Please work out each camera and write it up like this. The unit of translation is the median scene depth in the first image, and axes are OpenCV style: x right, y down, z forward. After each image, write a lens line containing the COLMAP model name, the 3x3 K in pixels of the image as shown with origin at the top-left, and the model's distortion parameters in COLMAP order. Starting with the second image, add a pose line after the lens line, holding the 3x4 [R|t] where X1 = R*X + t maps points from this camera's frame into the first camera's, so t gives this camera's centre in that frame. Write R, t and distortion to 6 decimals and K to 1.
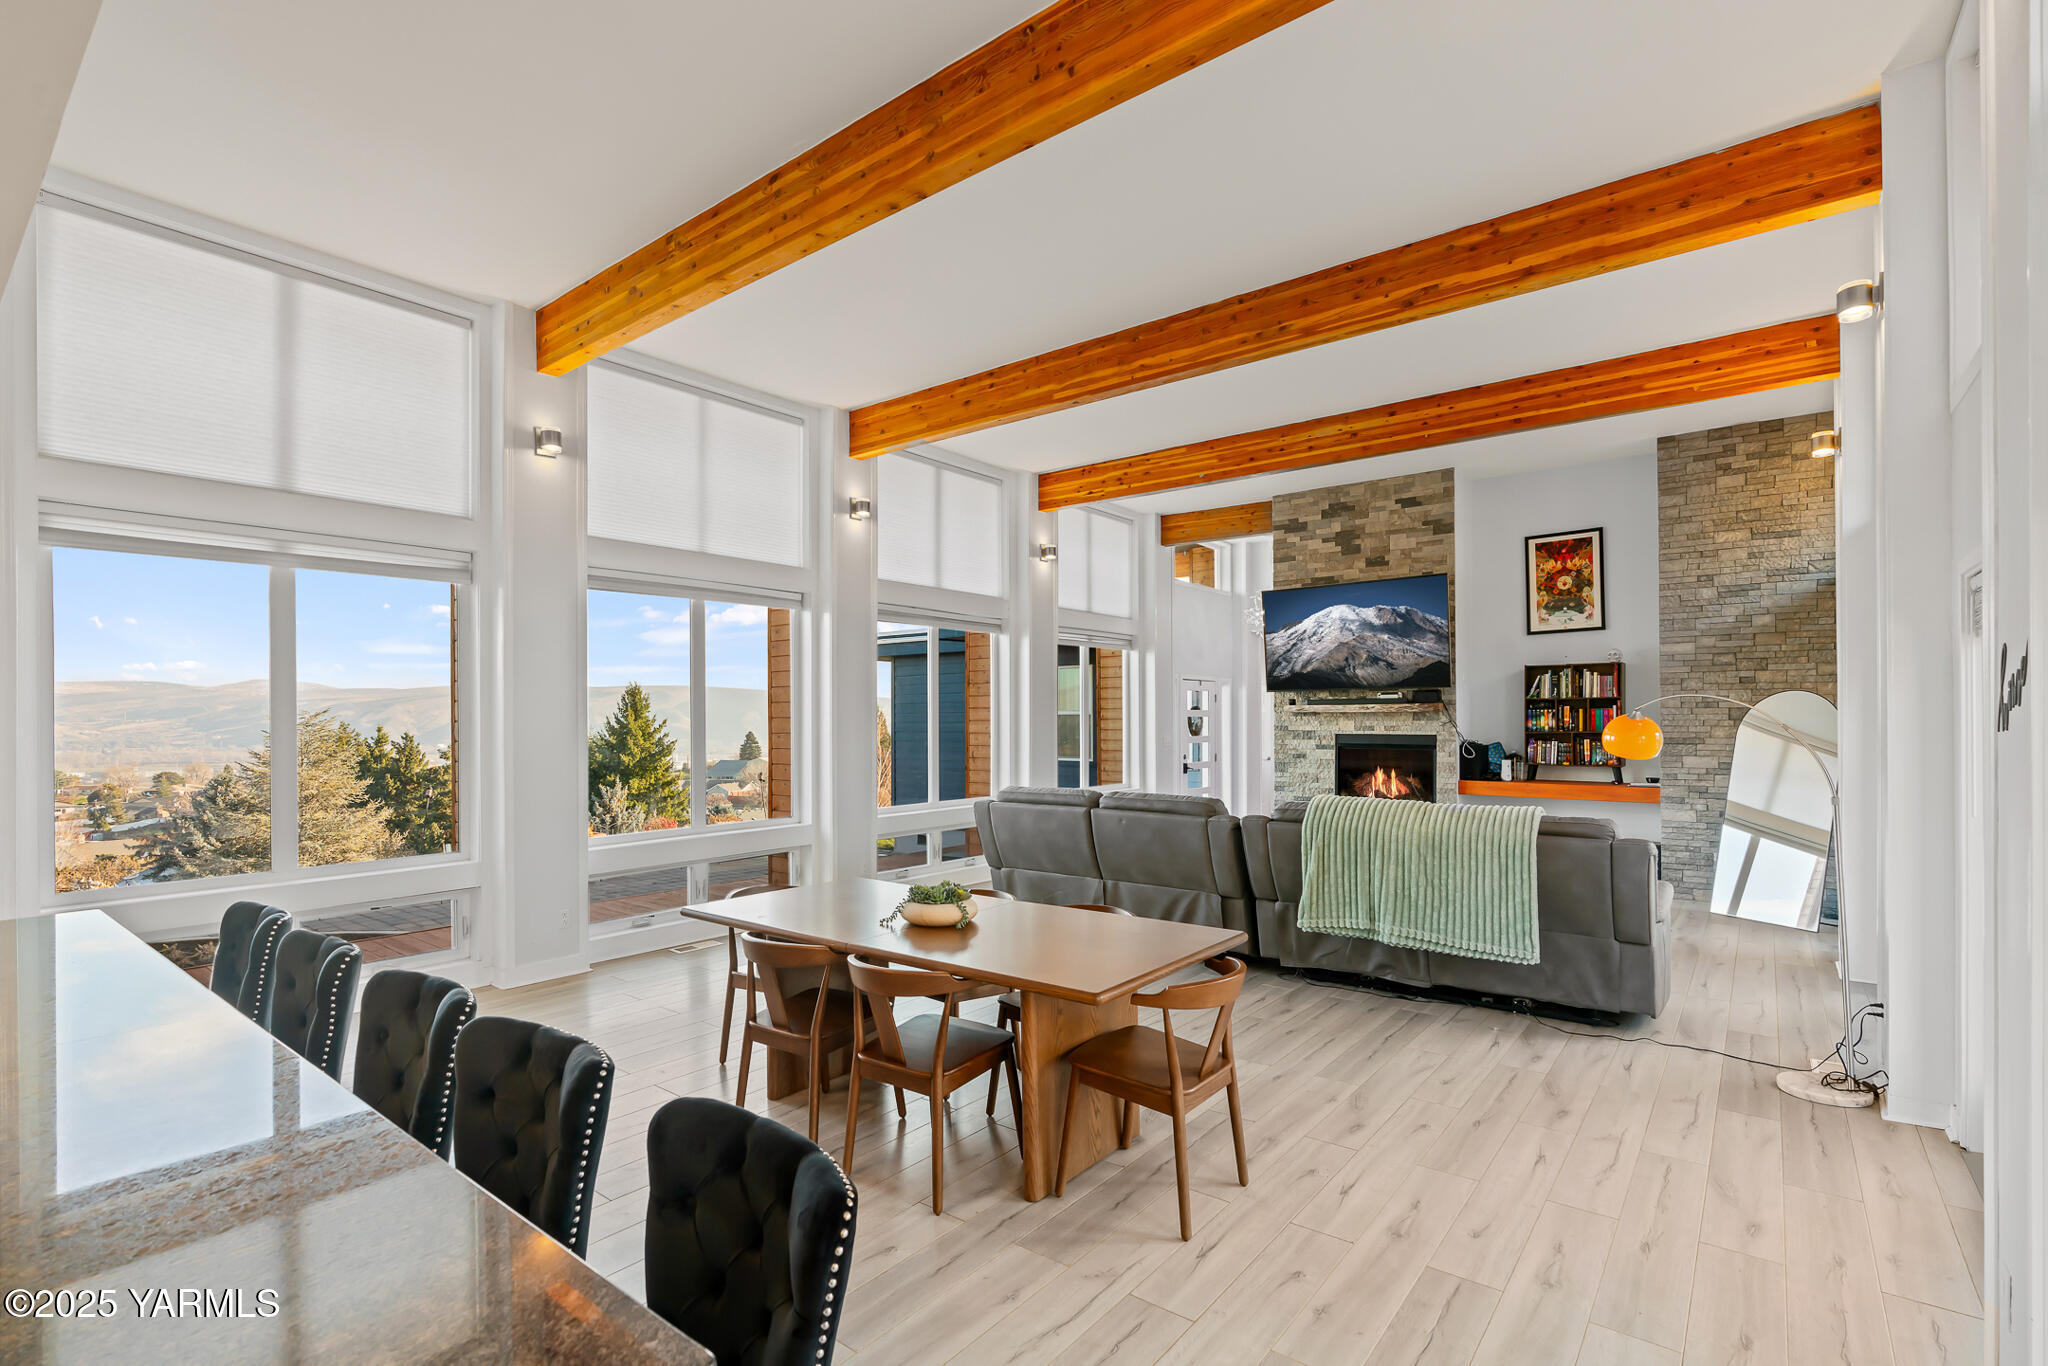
lens RADIAL K [[930.0, 0, 1021.9], [0, 930.0, 701.2], [0, 0, 1]] dist [0.000535, 0.000421]
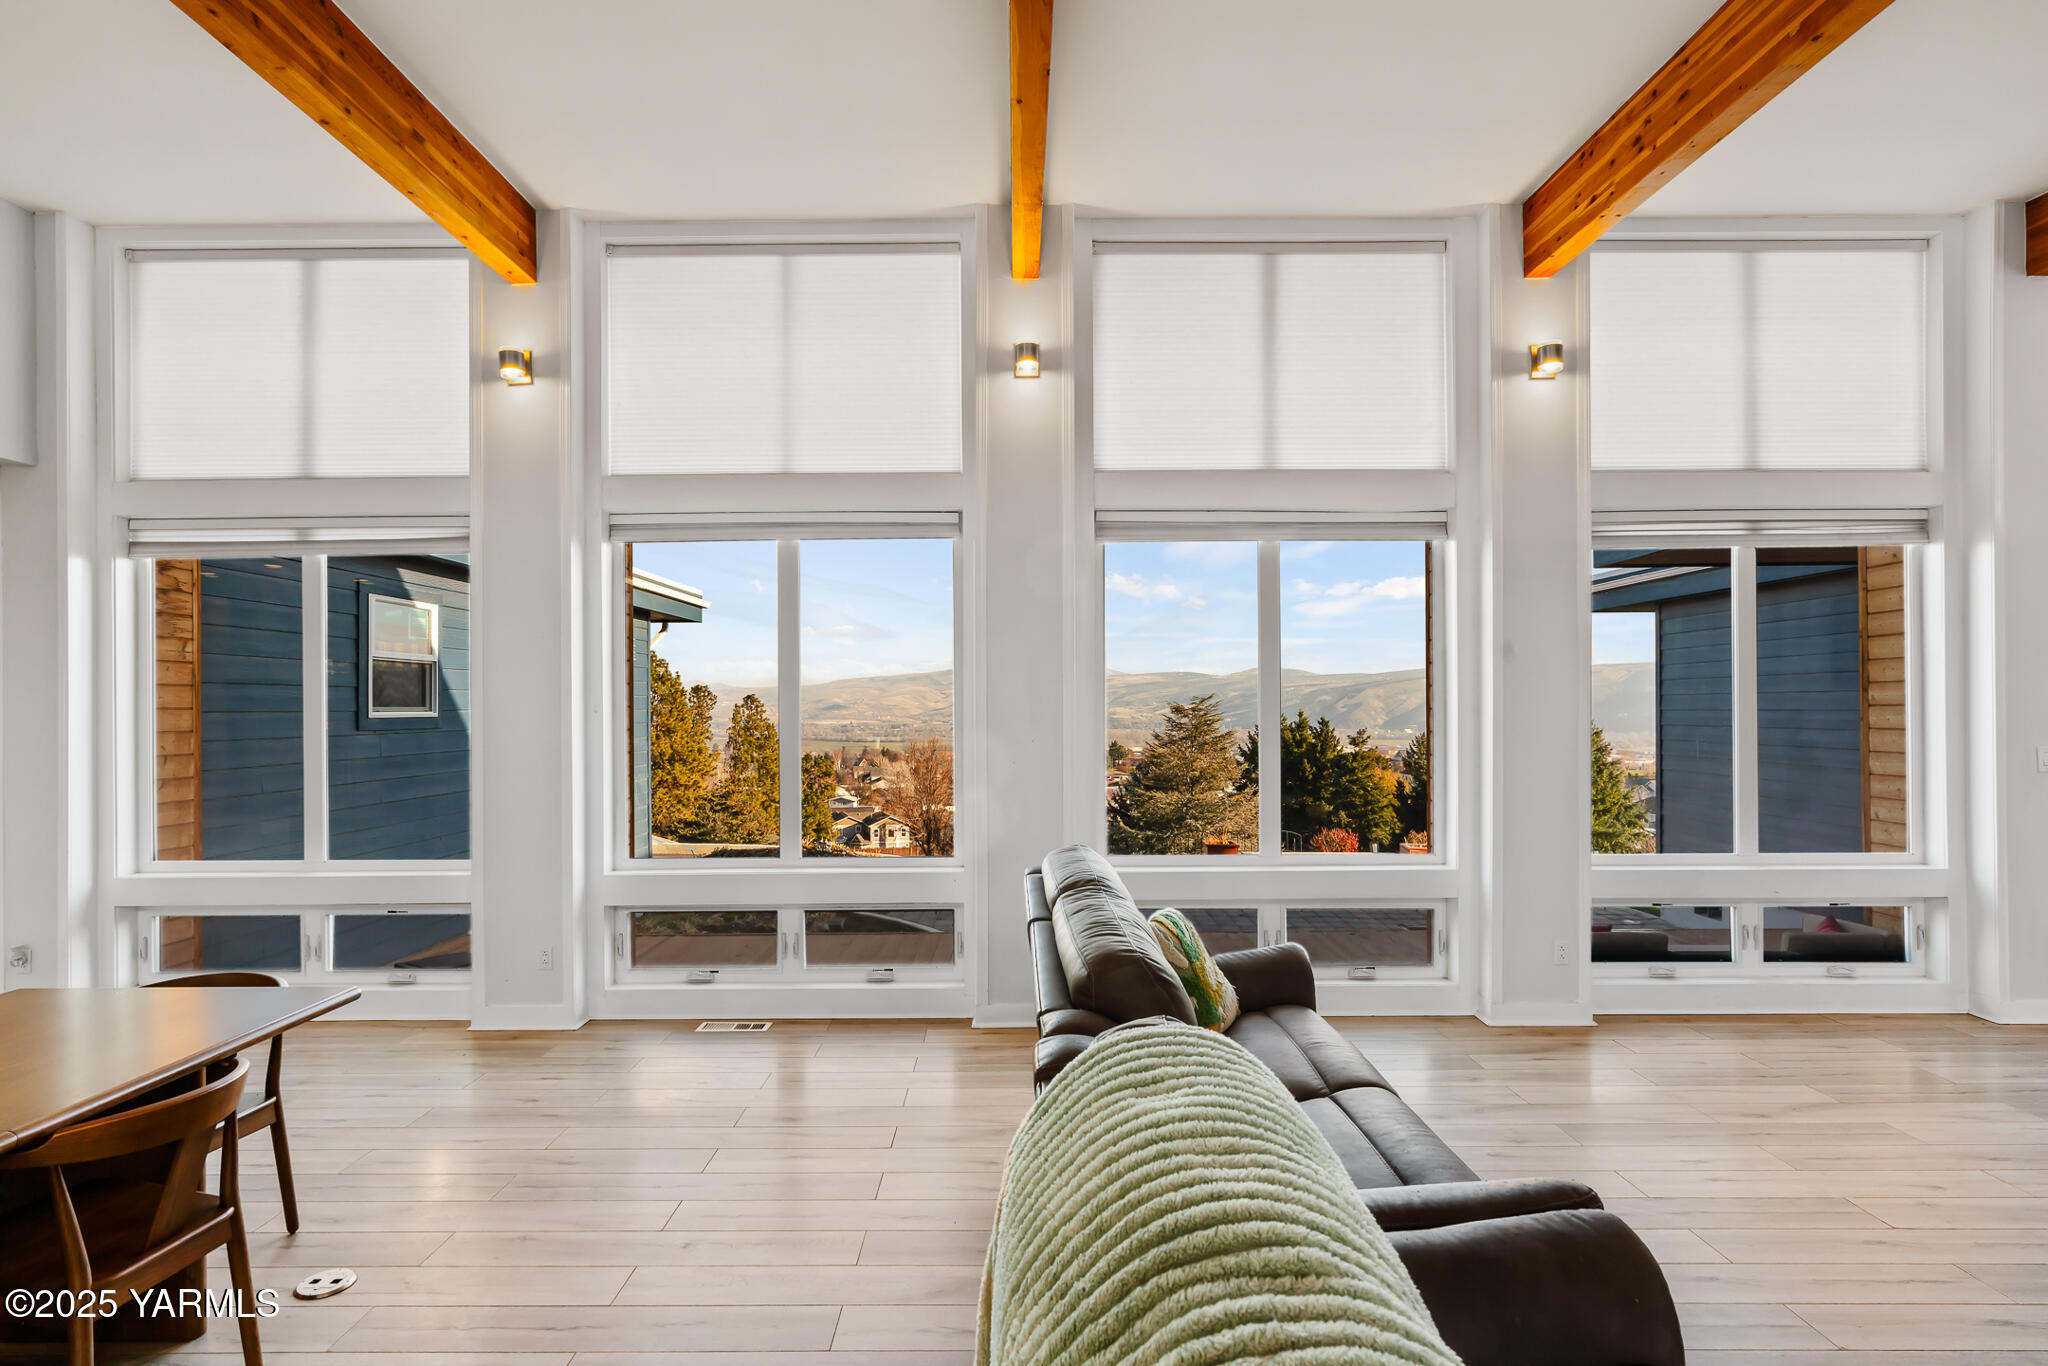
lens RADIAL K [[1178.3, 0, 1024.0], [0, 1178.3, 683.0], [0, 0, 1]] dist [-0.002318, -0.000932]
pose [[0.626952, -0.015432, -0.778905, 0.276953], [0.017902, 0.999825, -0.005399, 0.005010], [0.778852, -0.010559, 0.627119, 0.340823]]
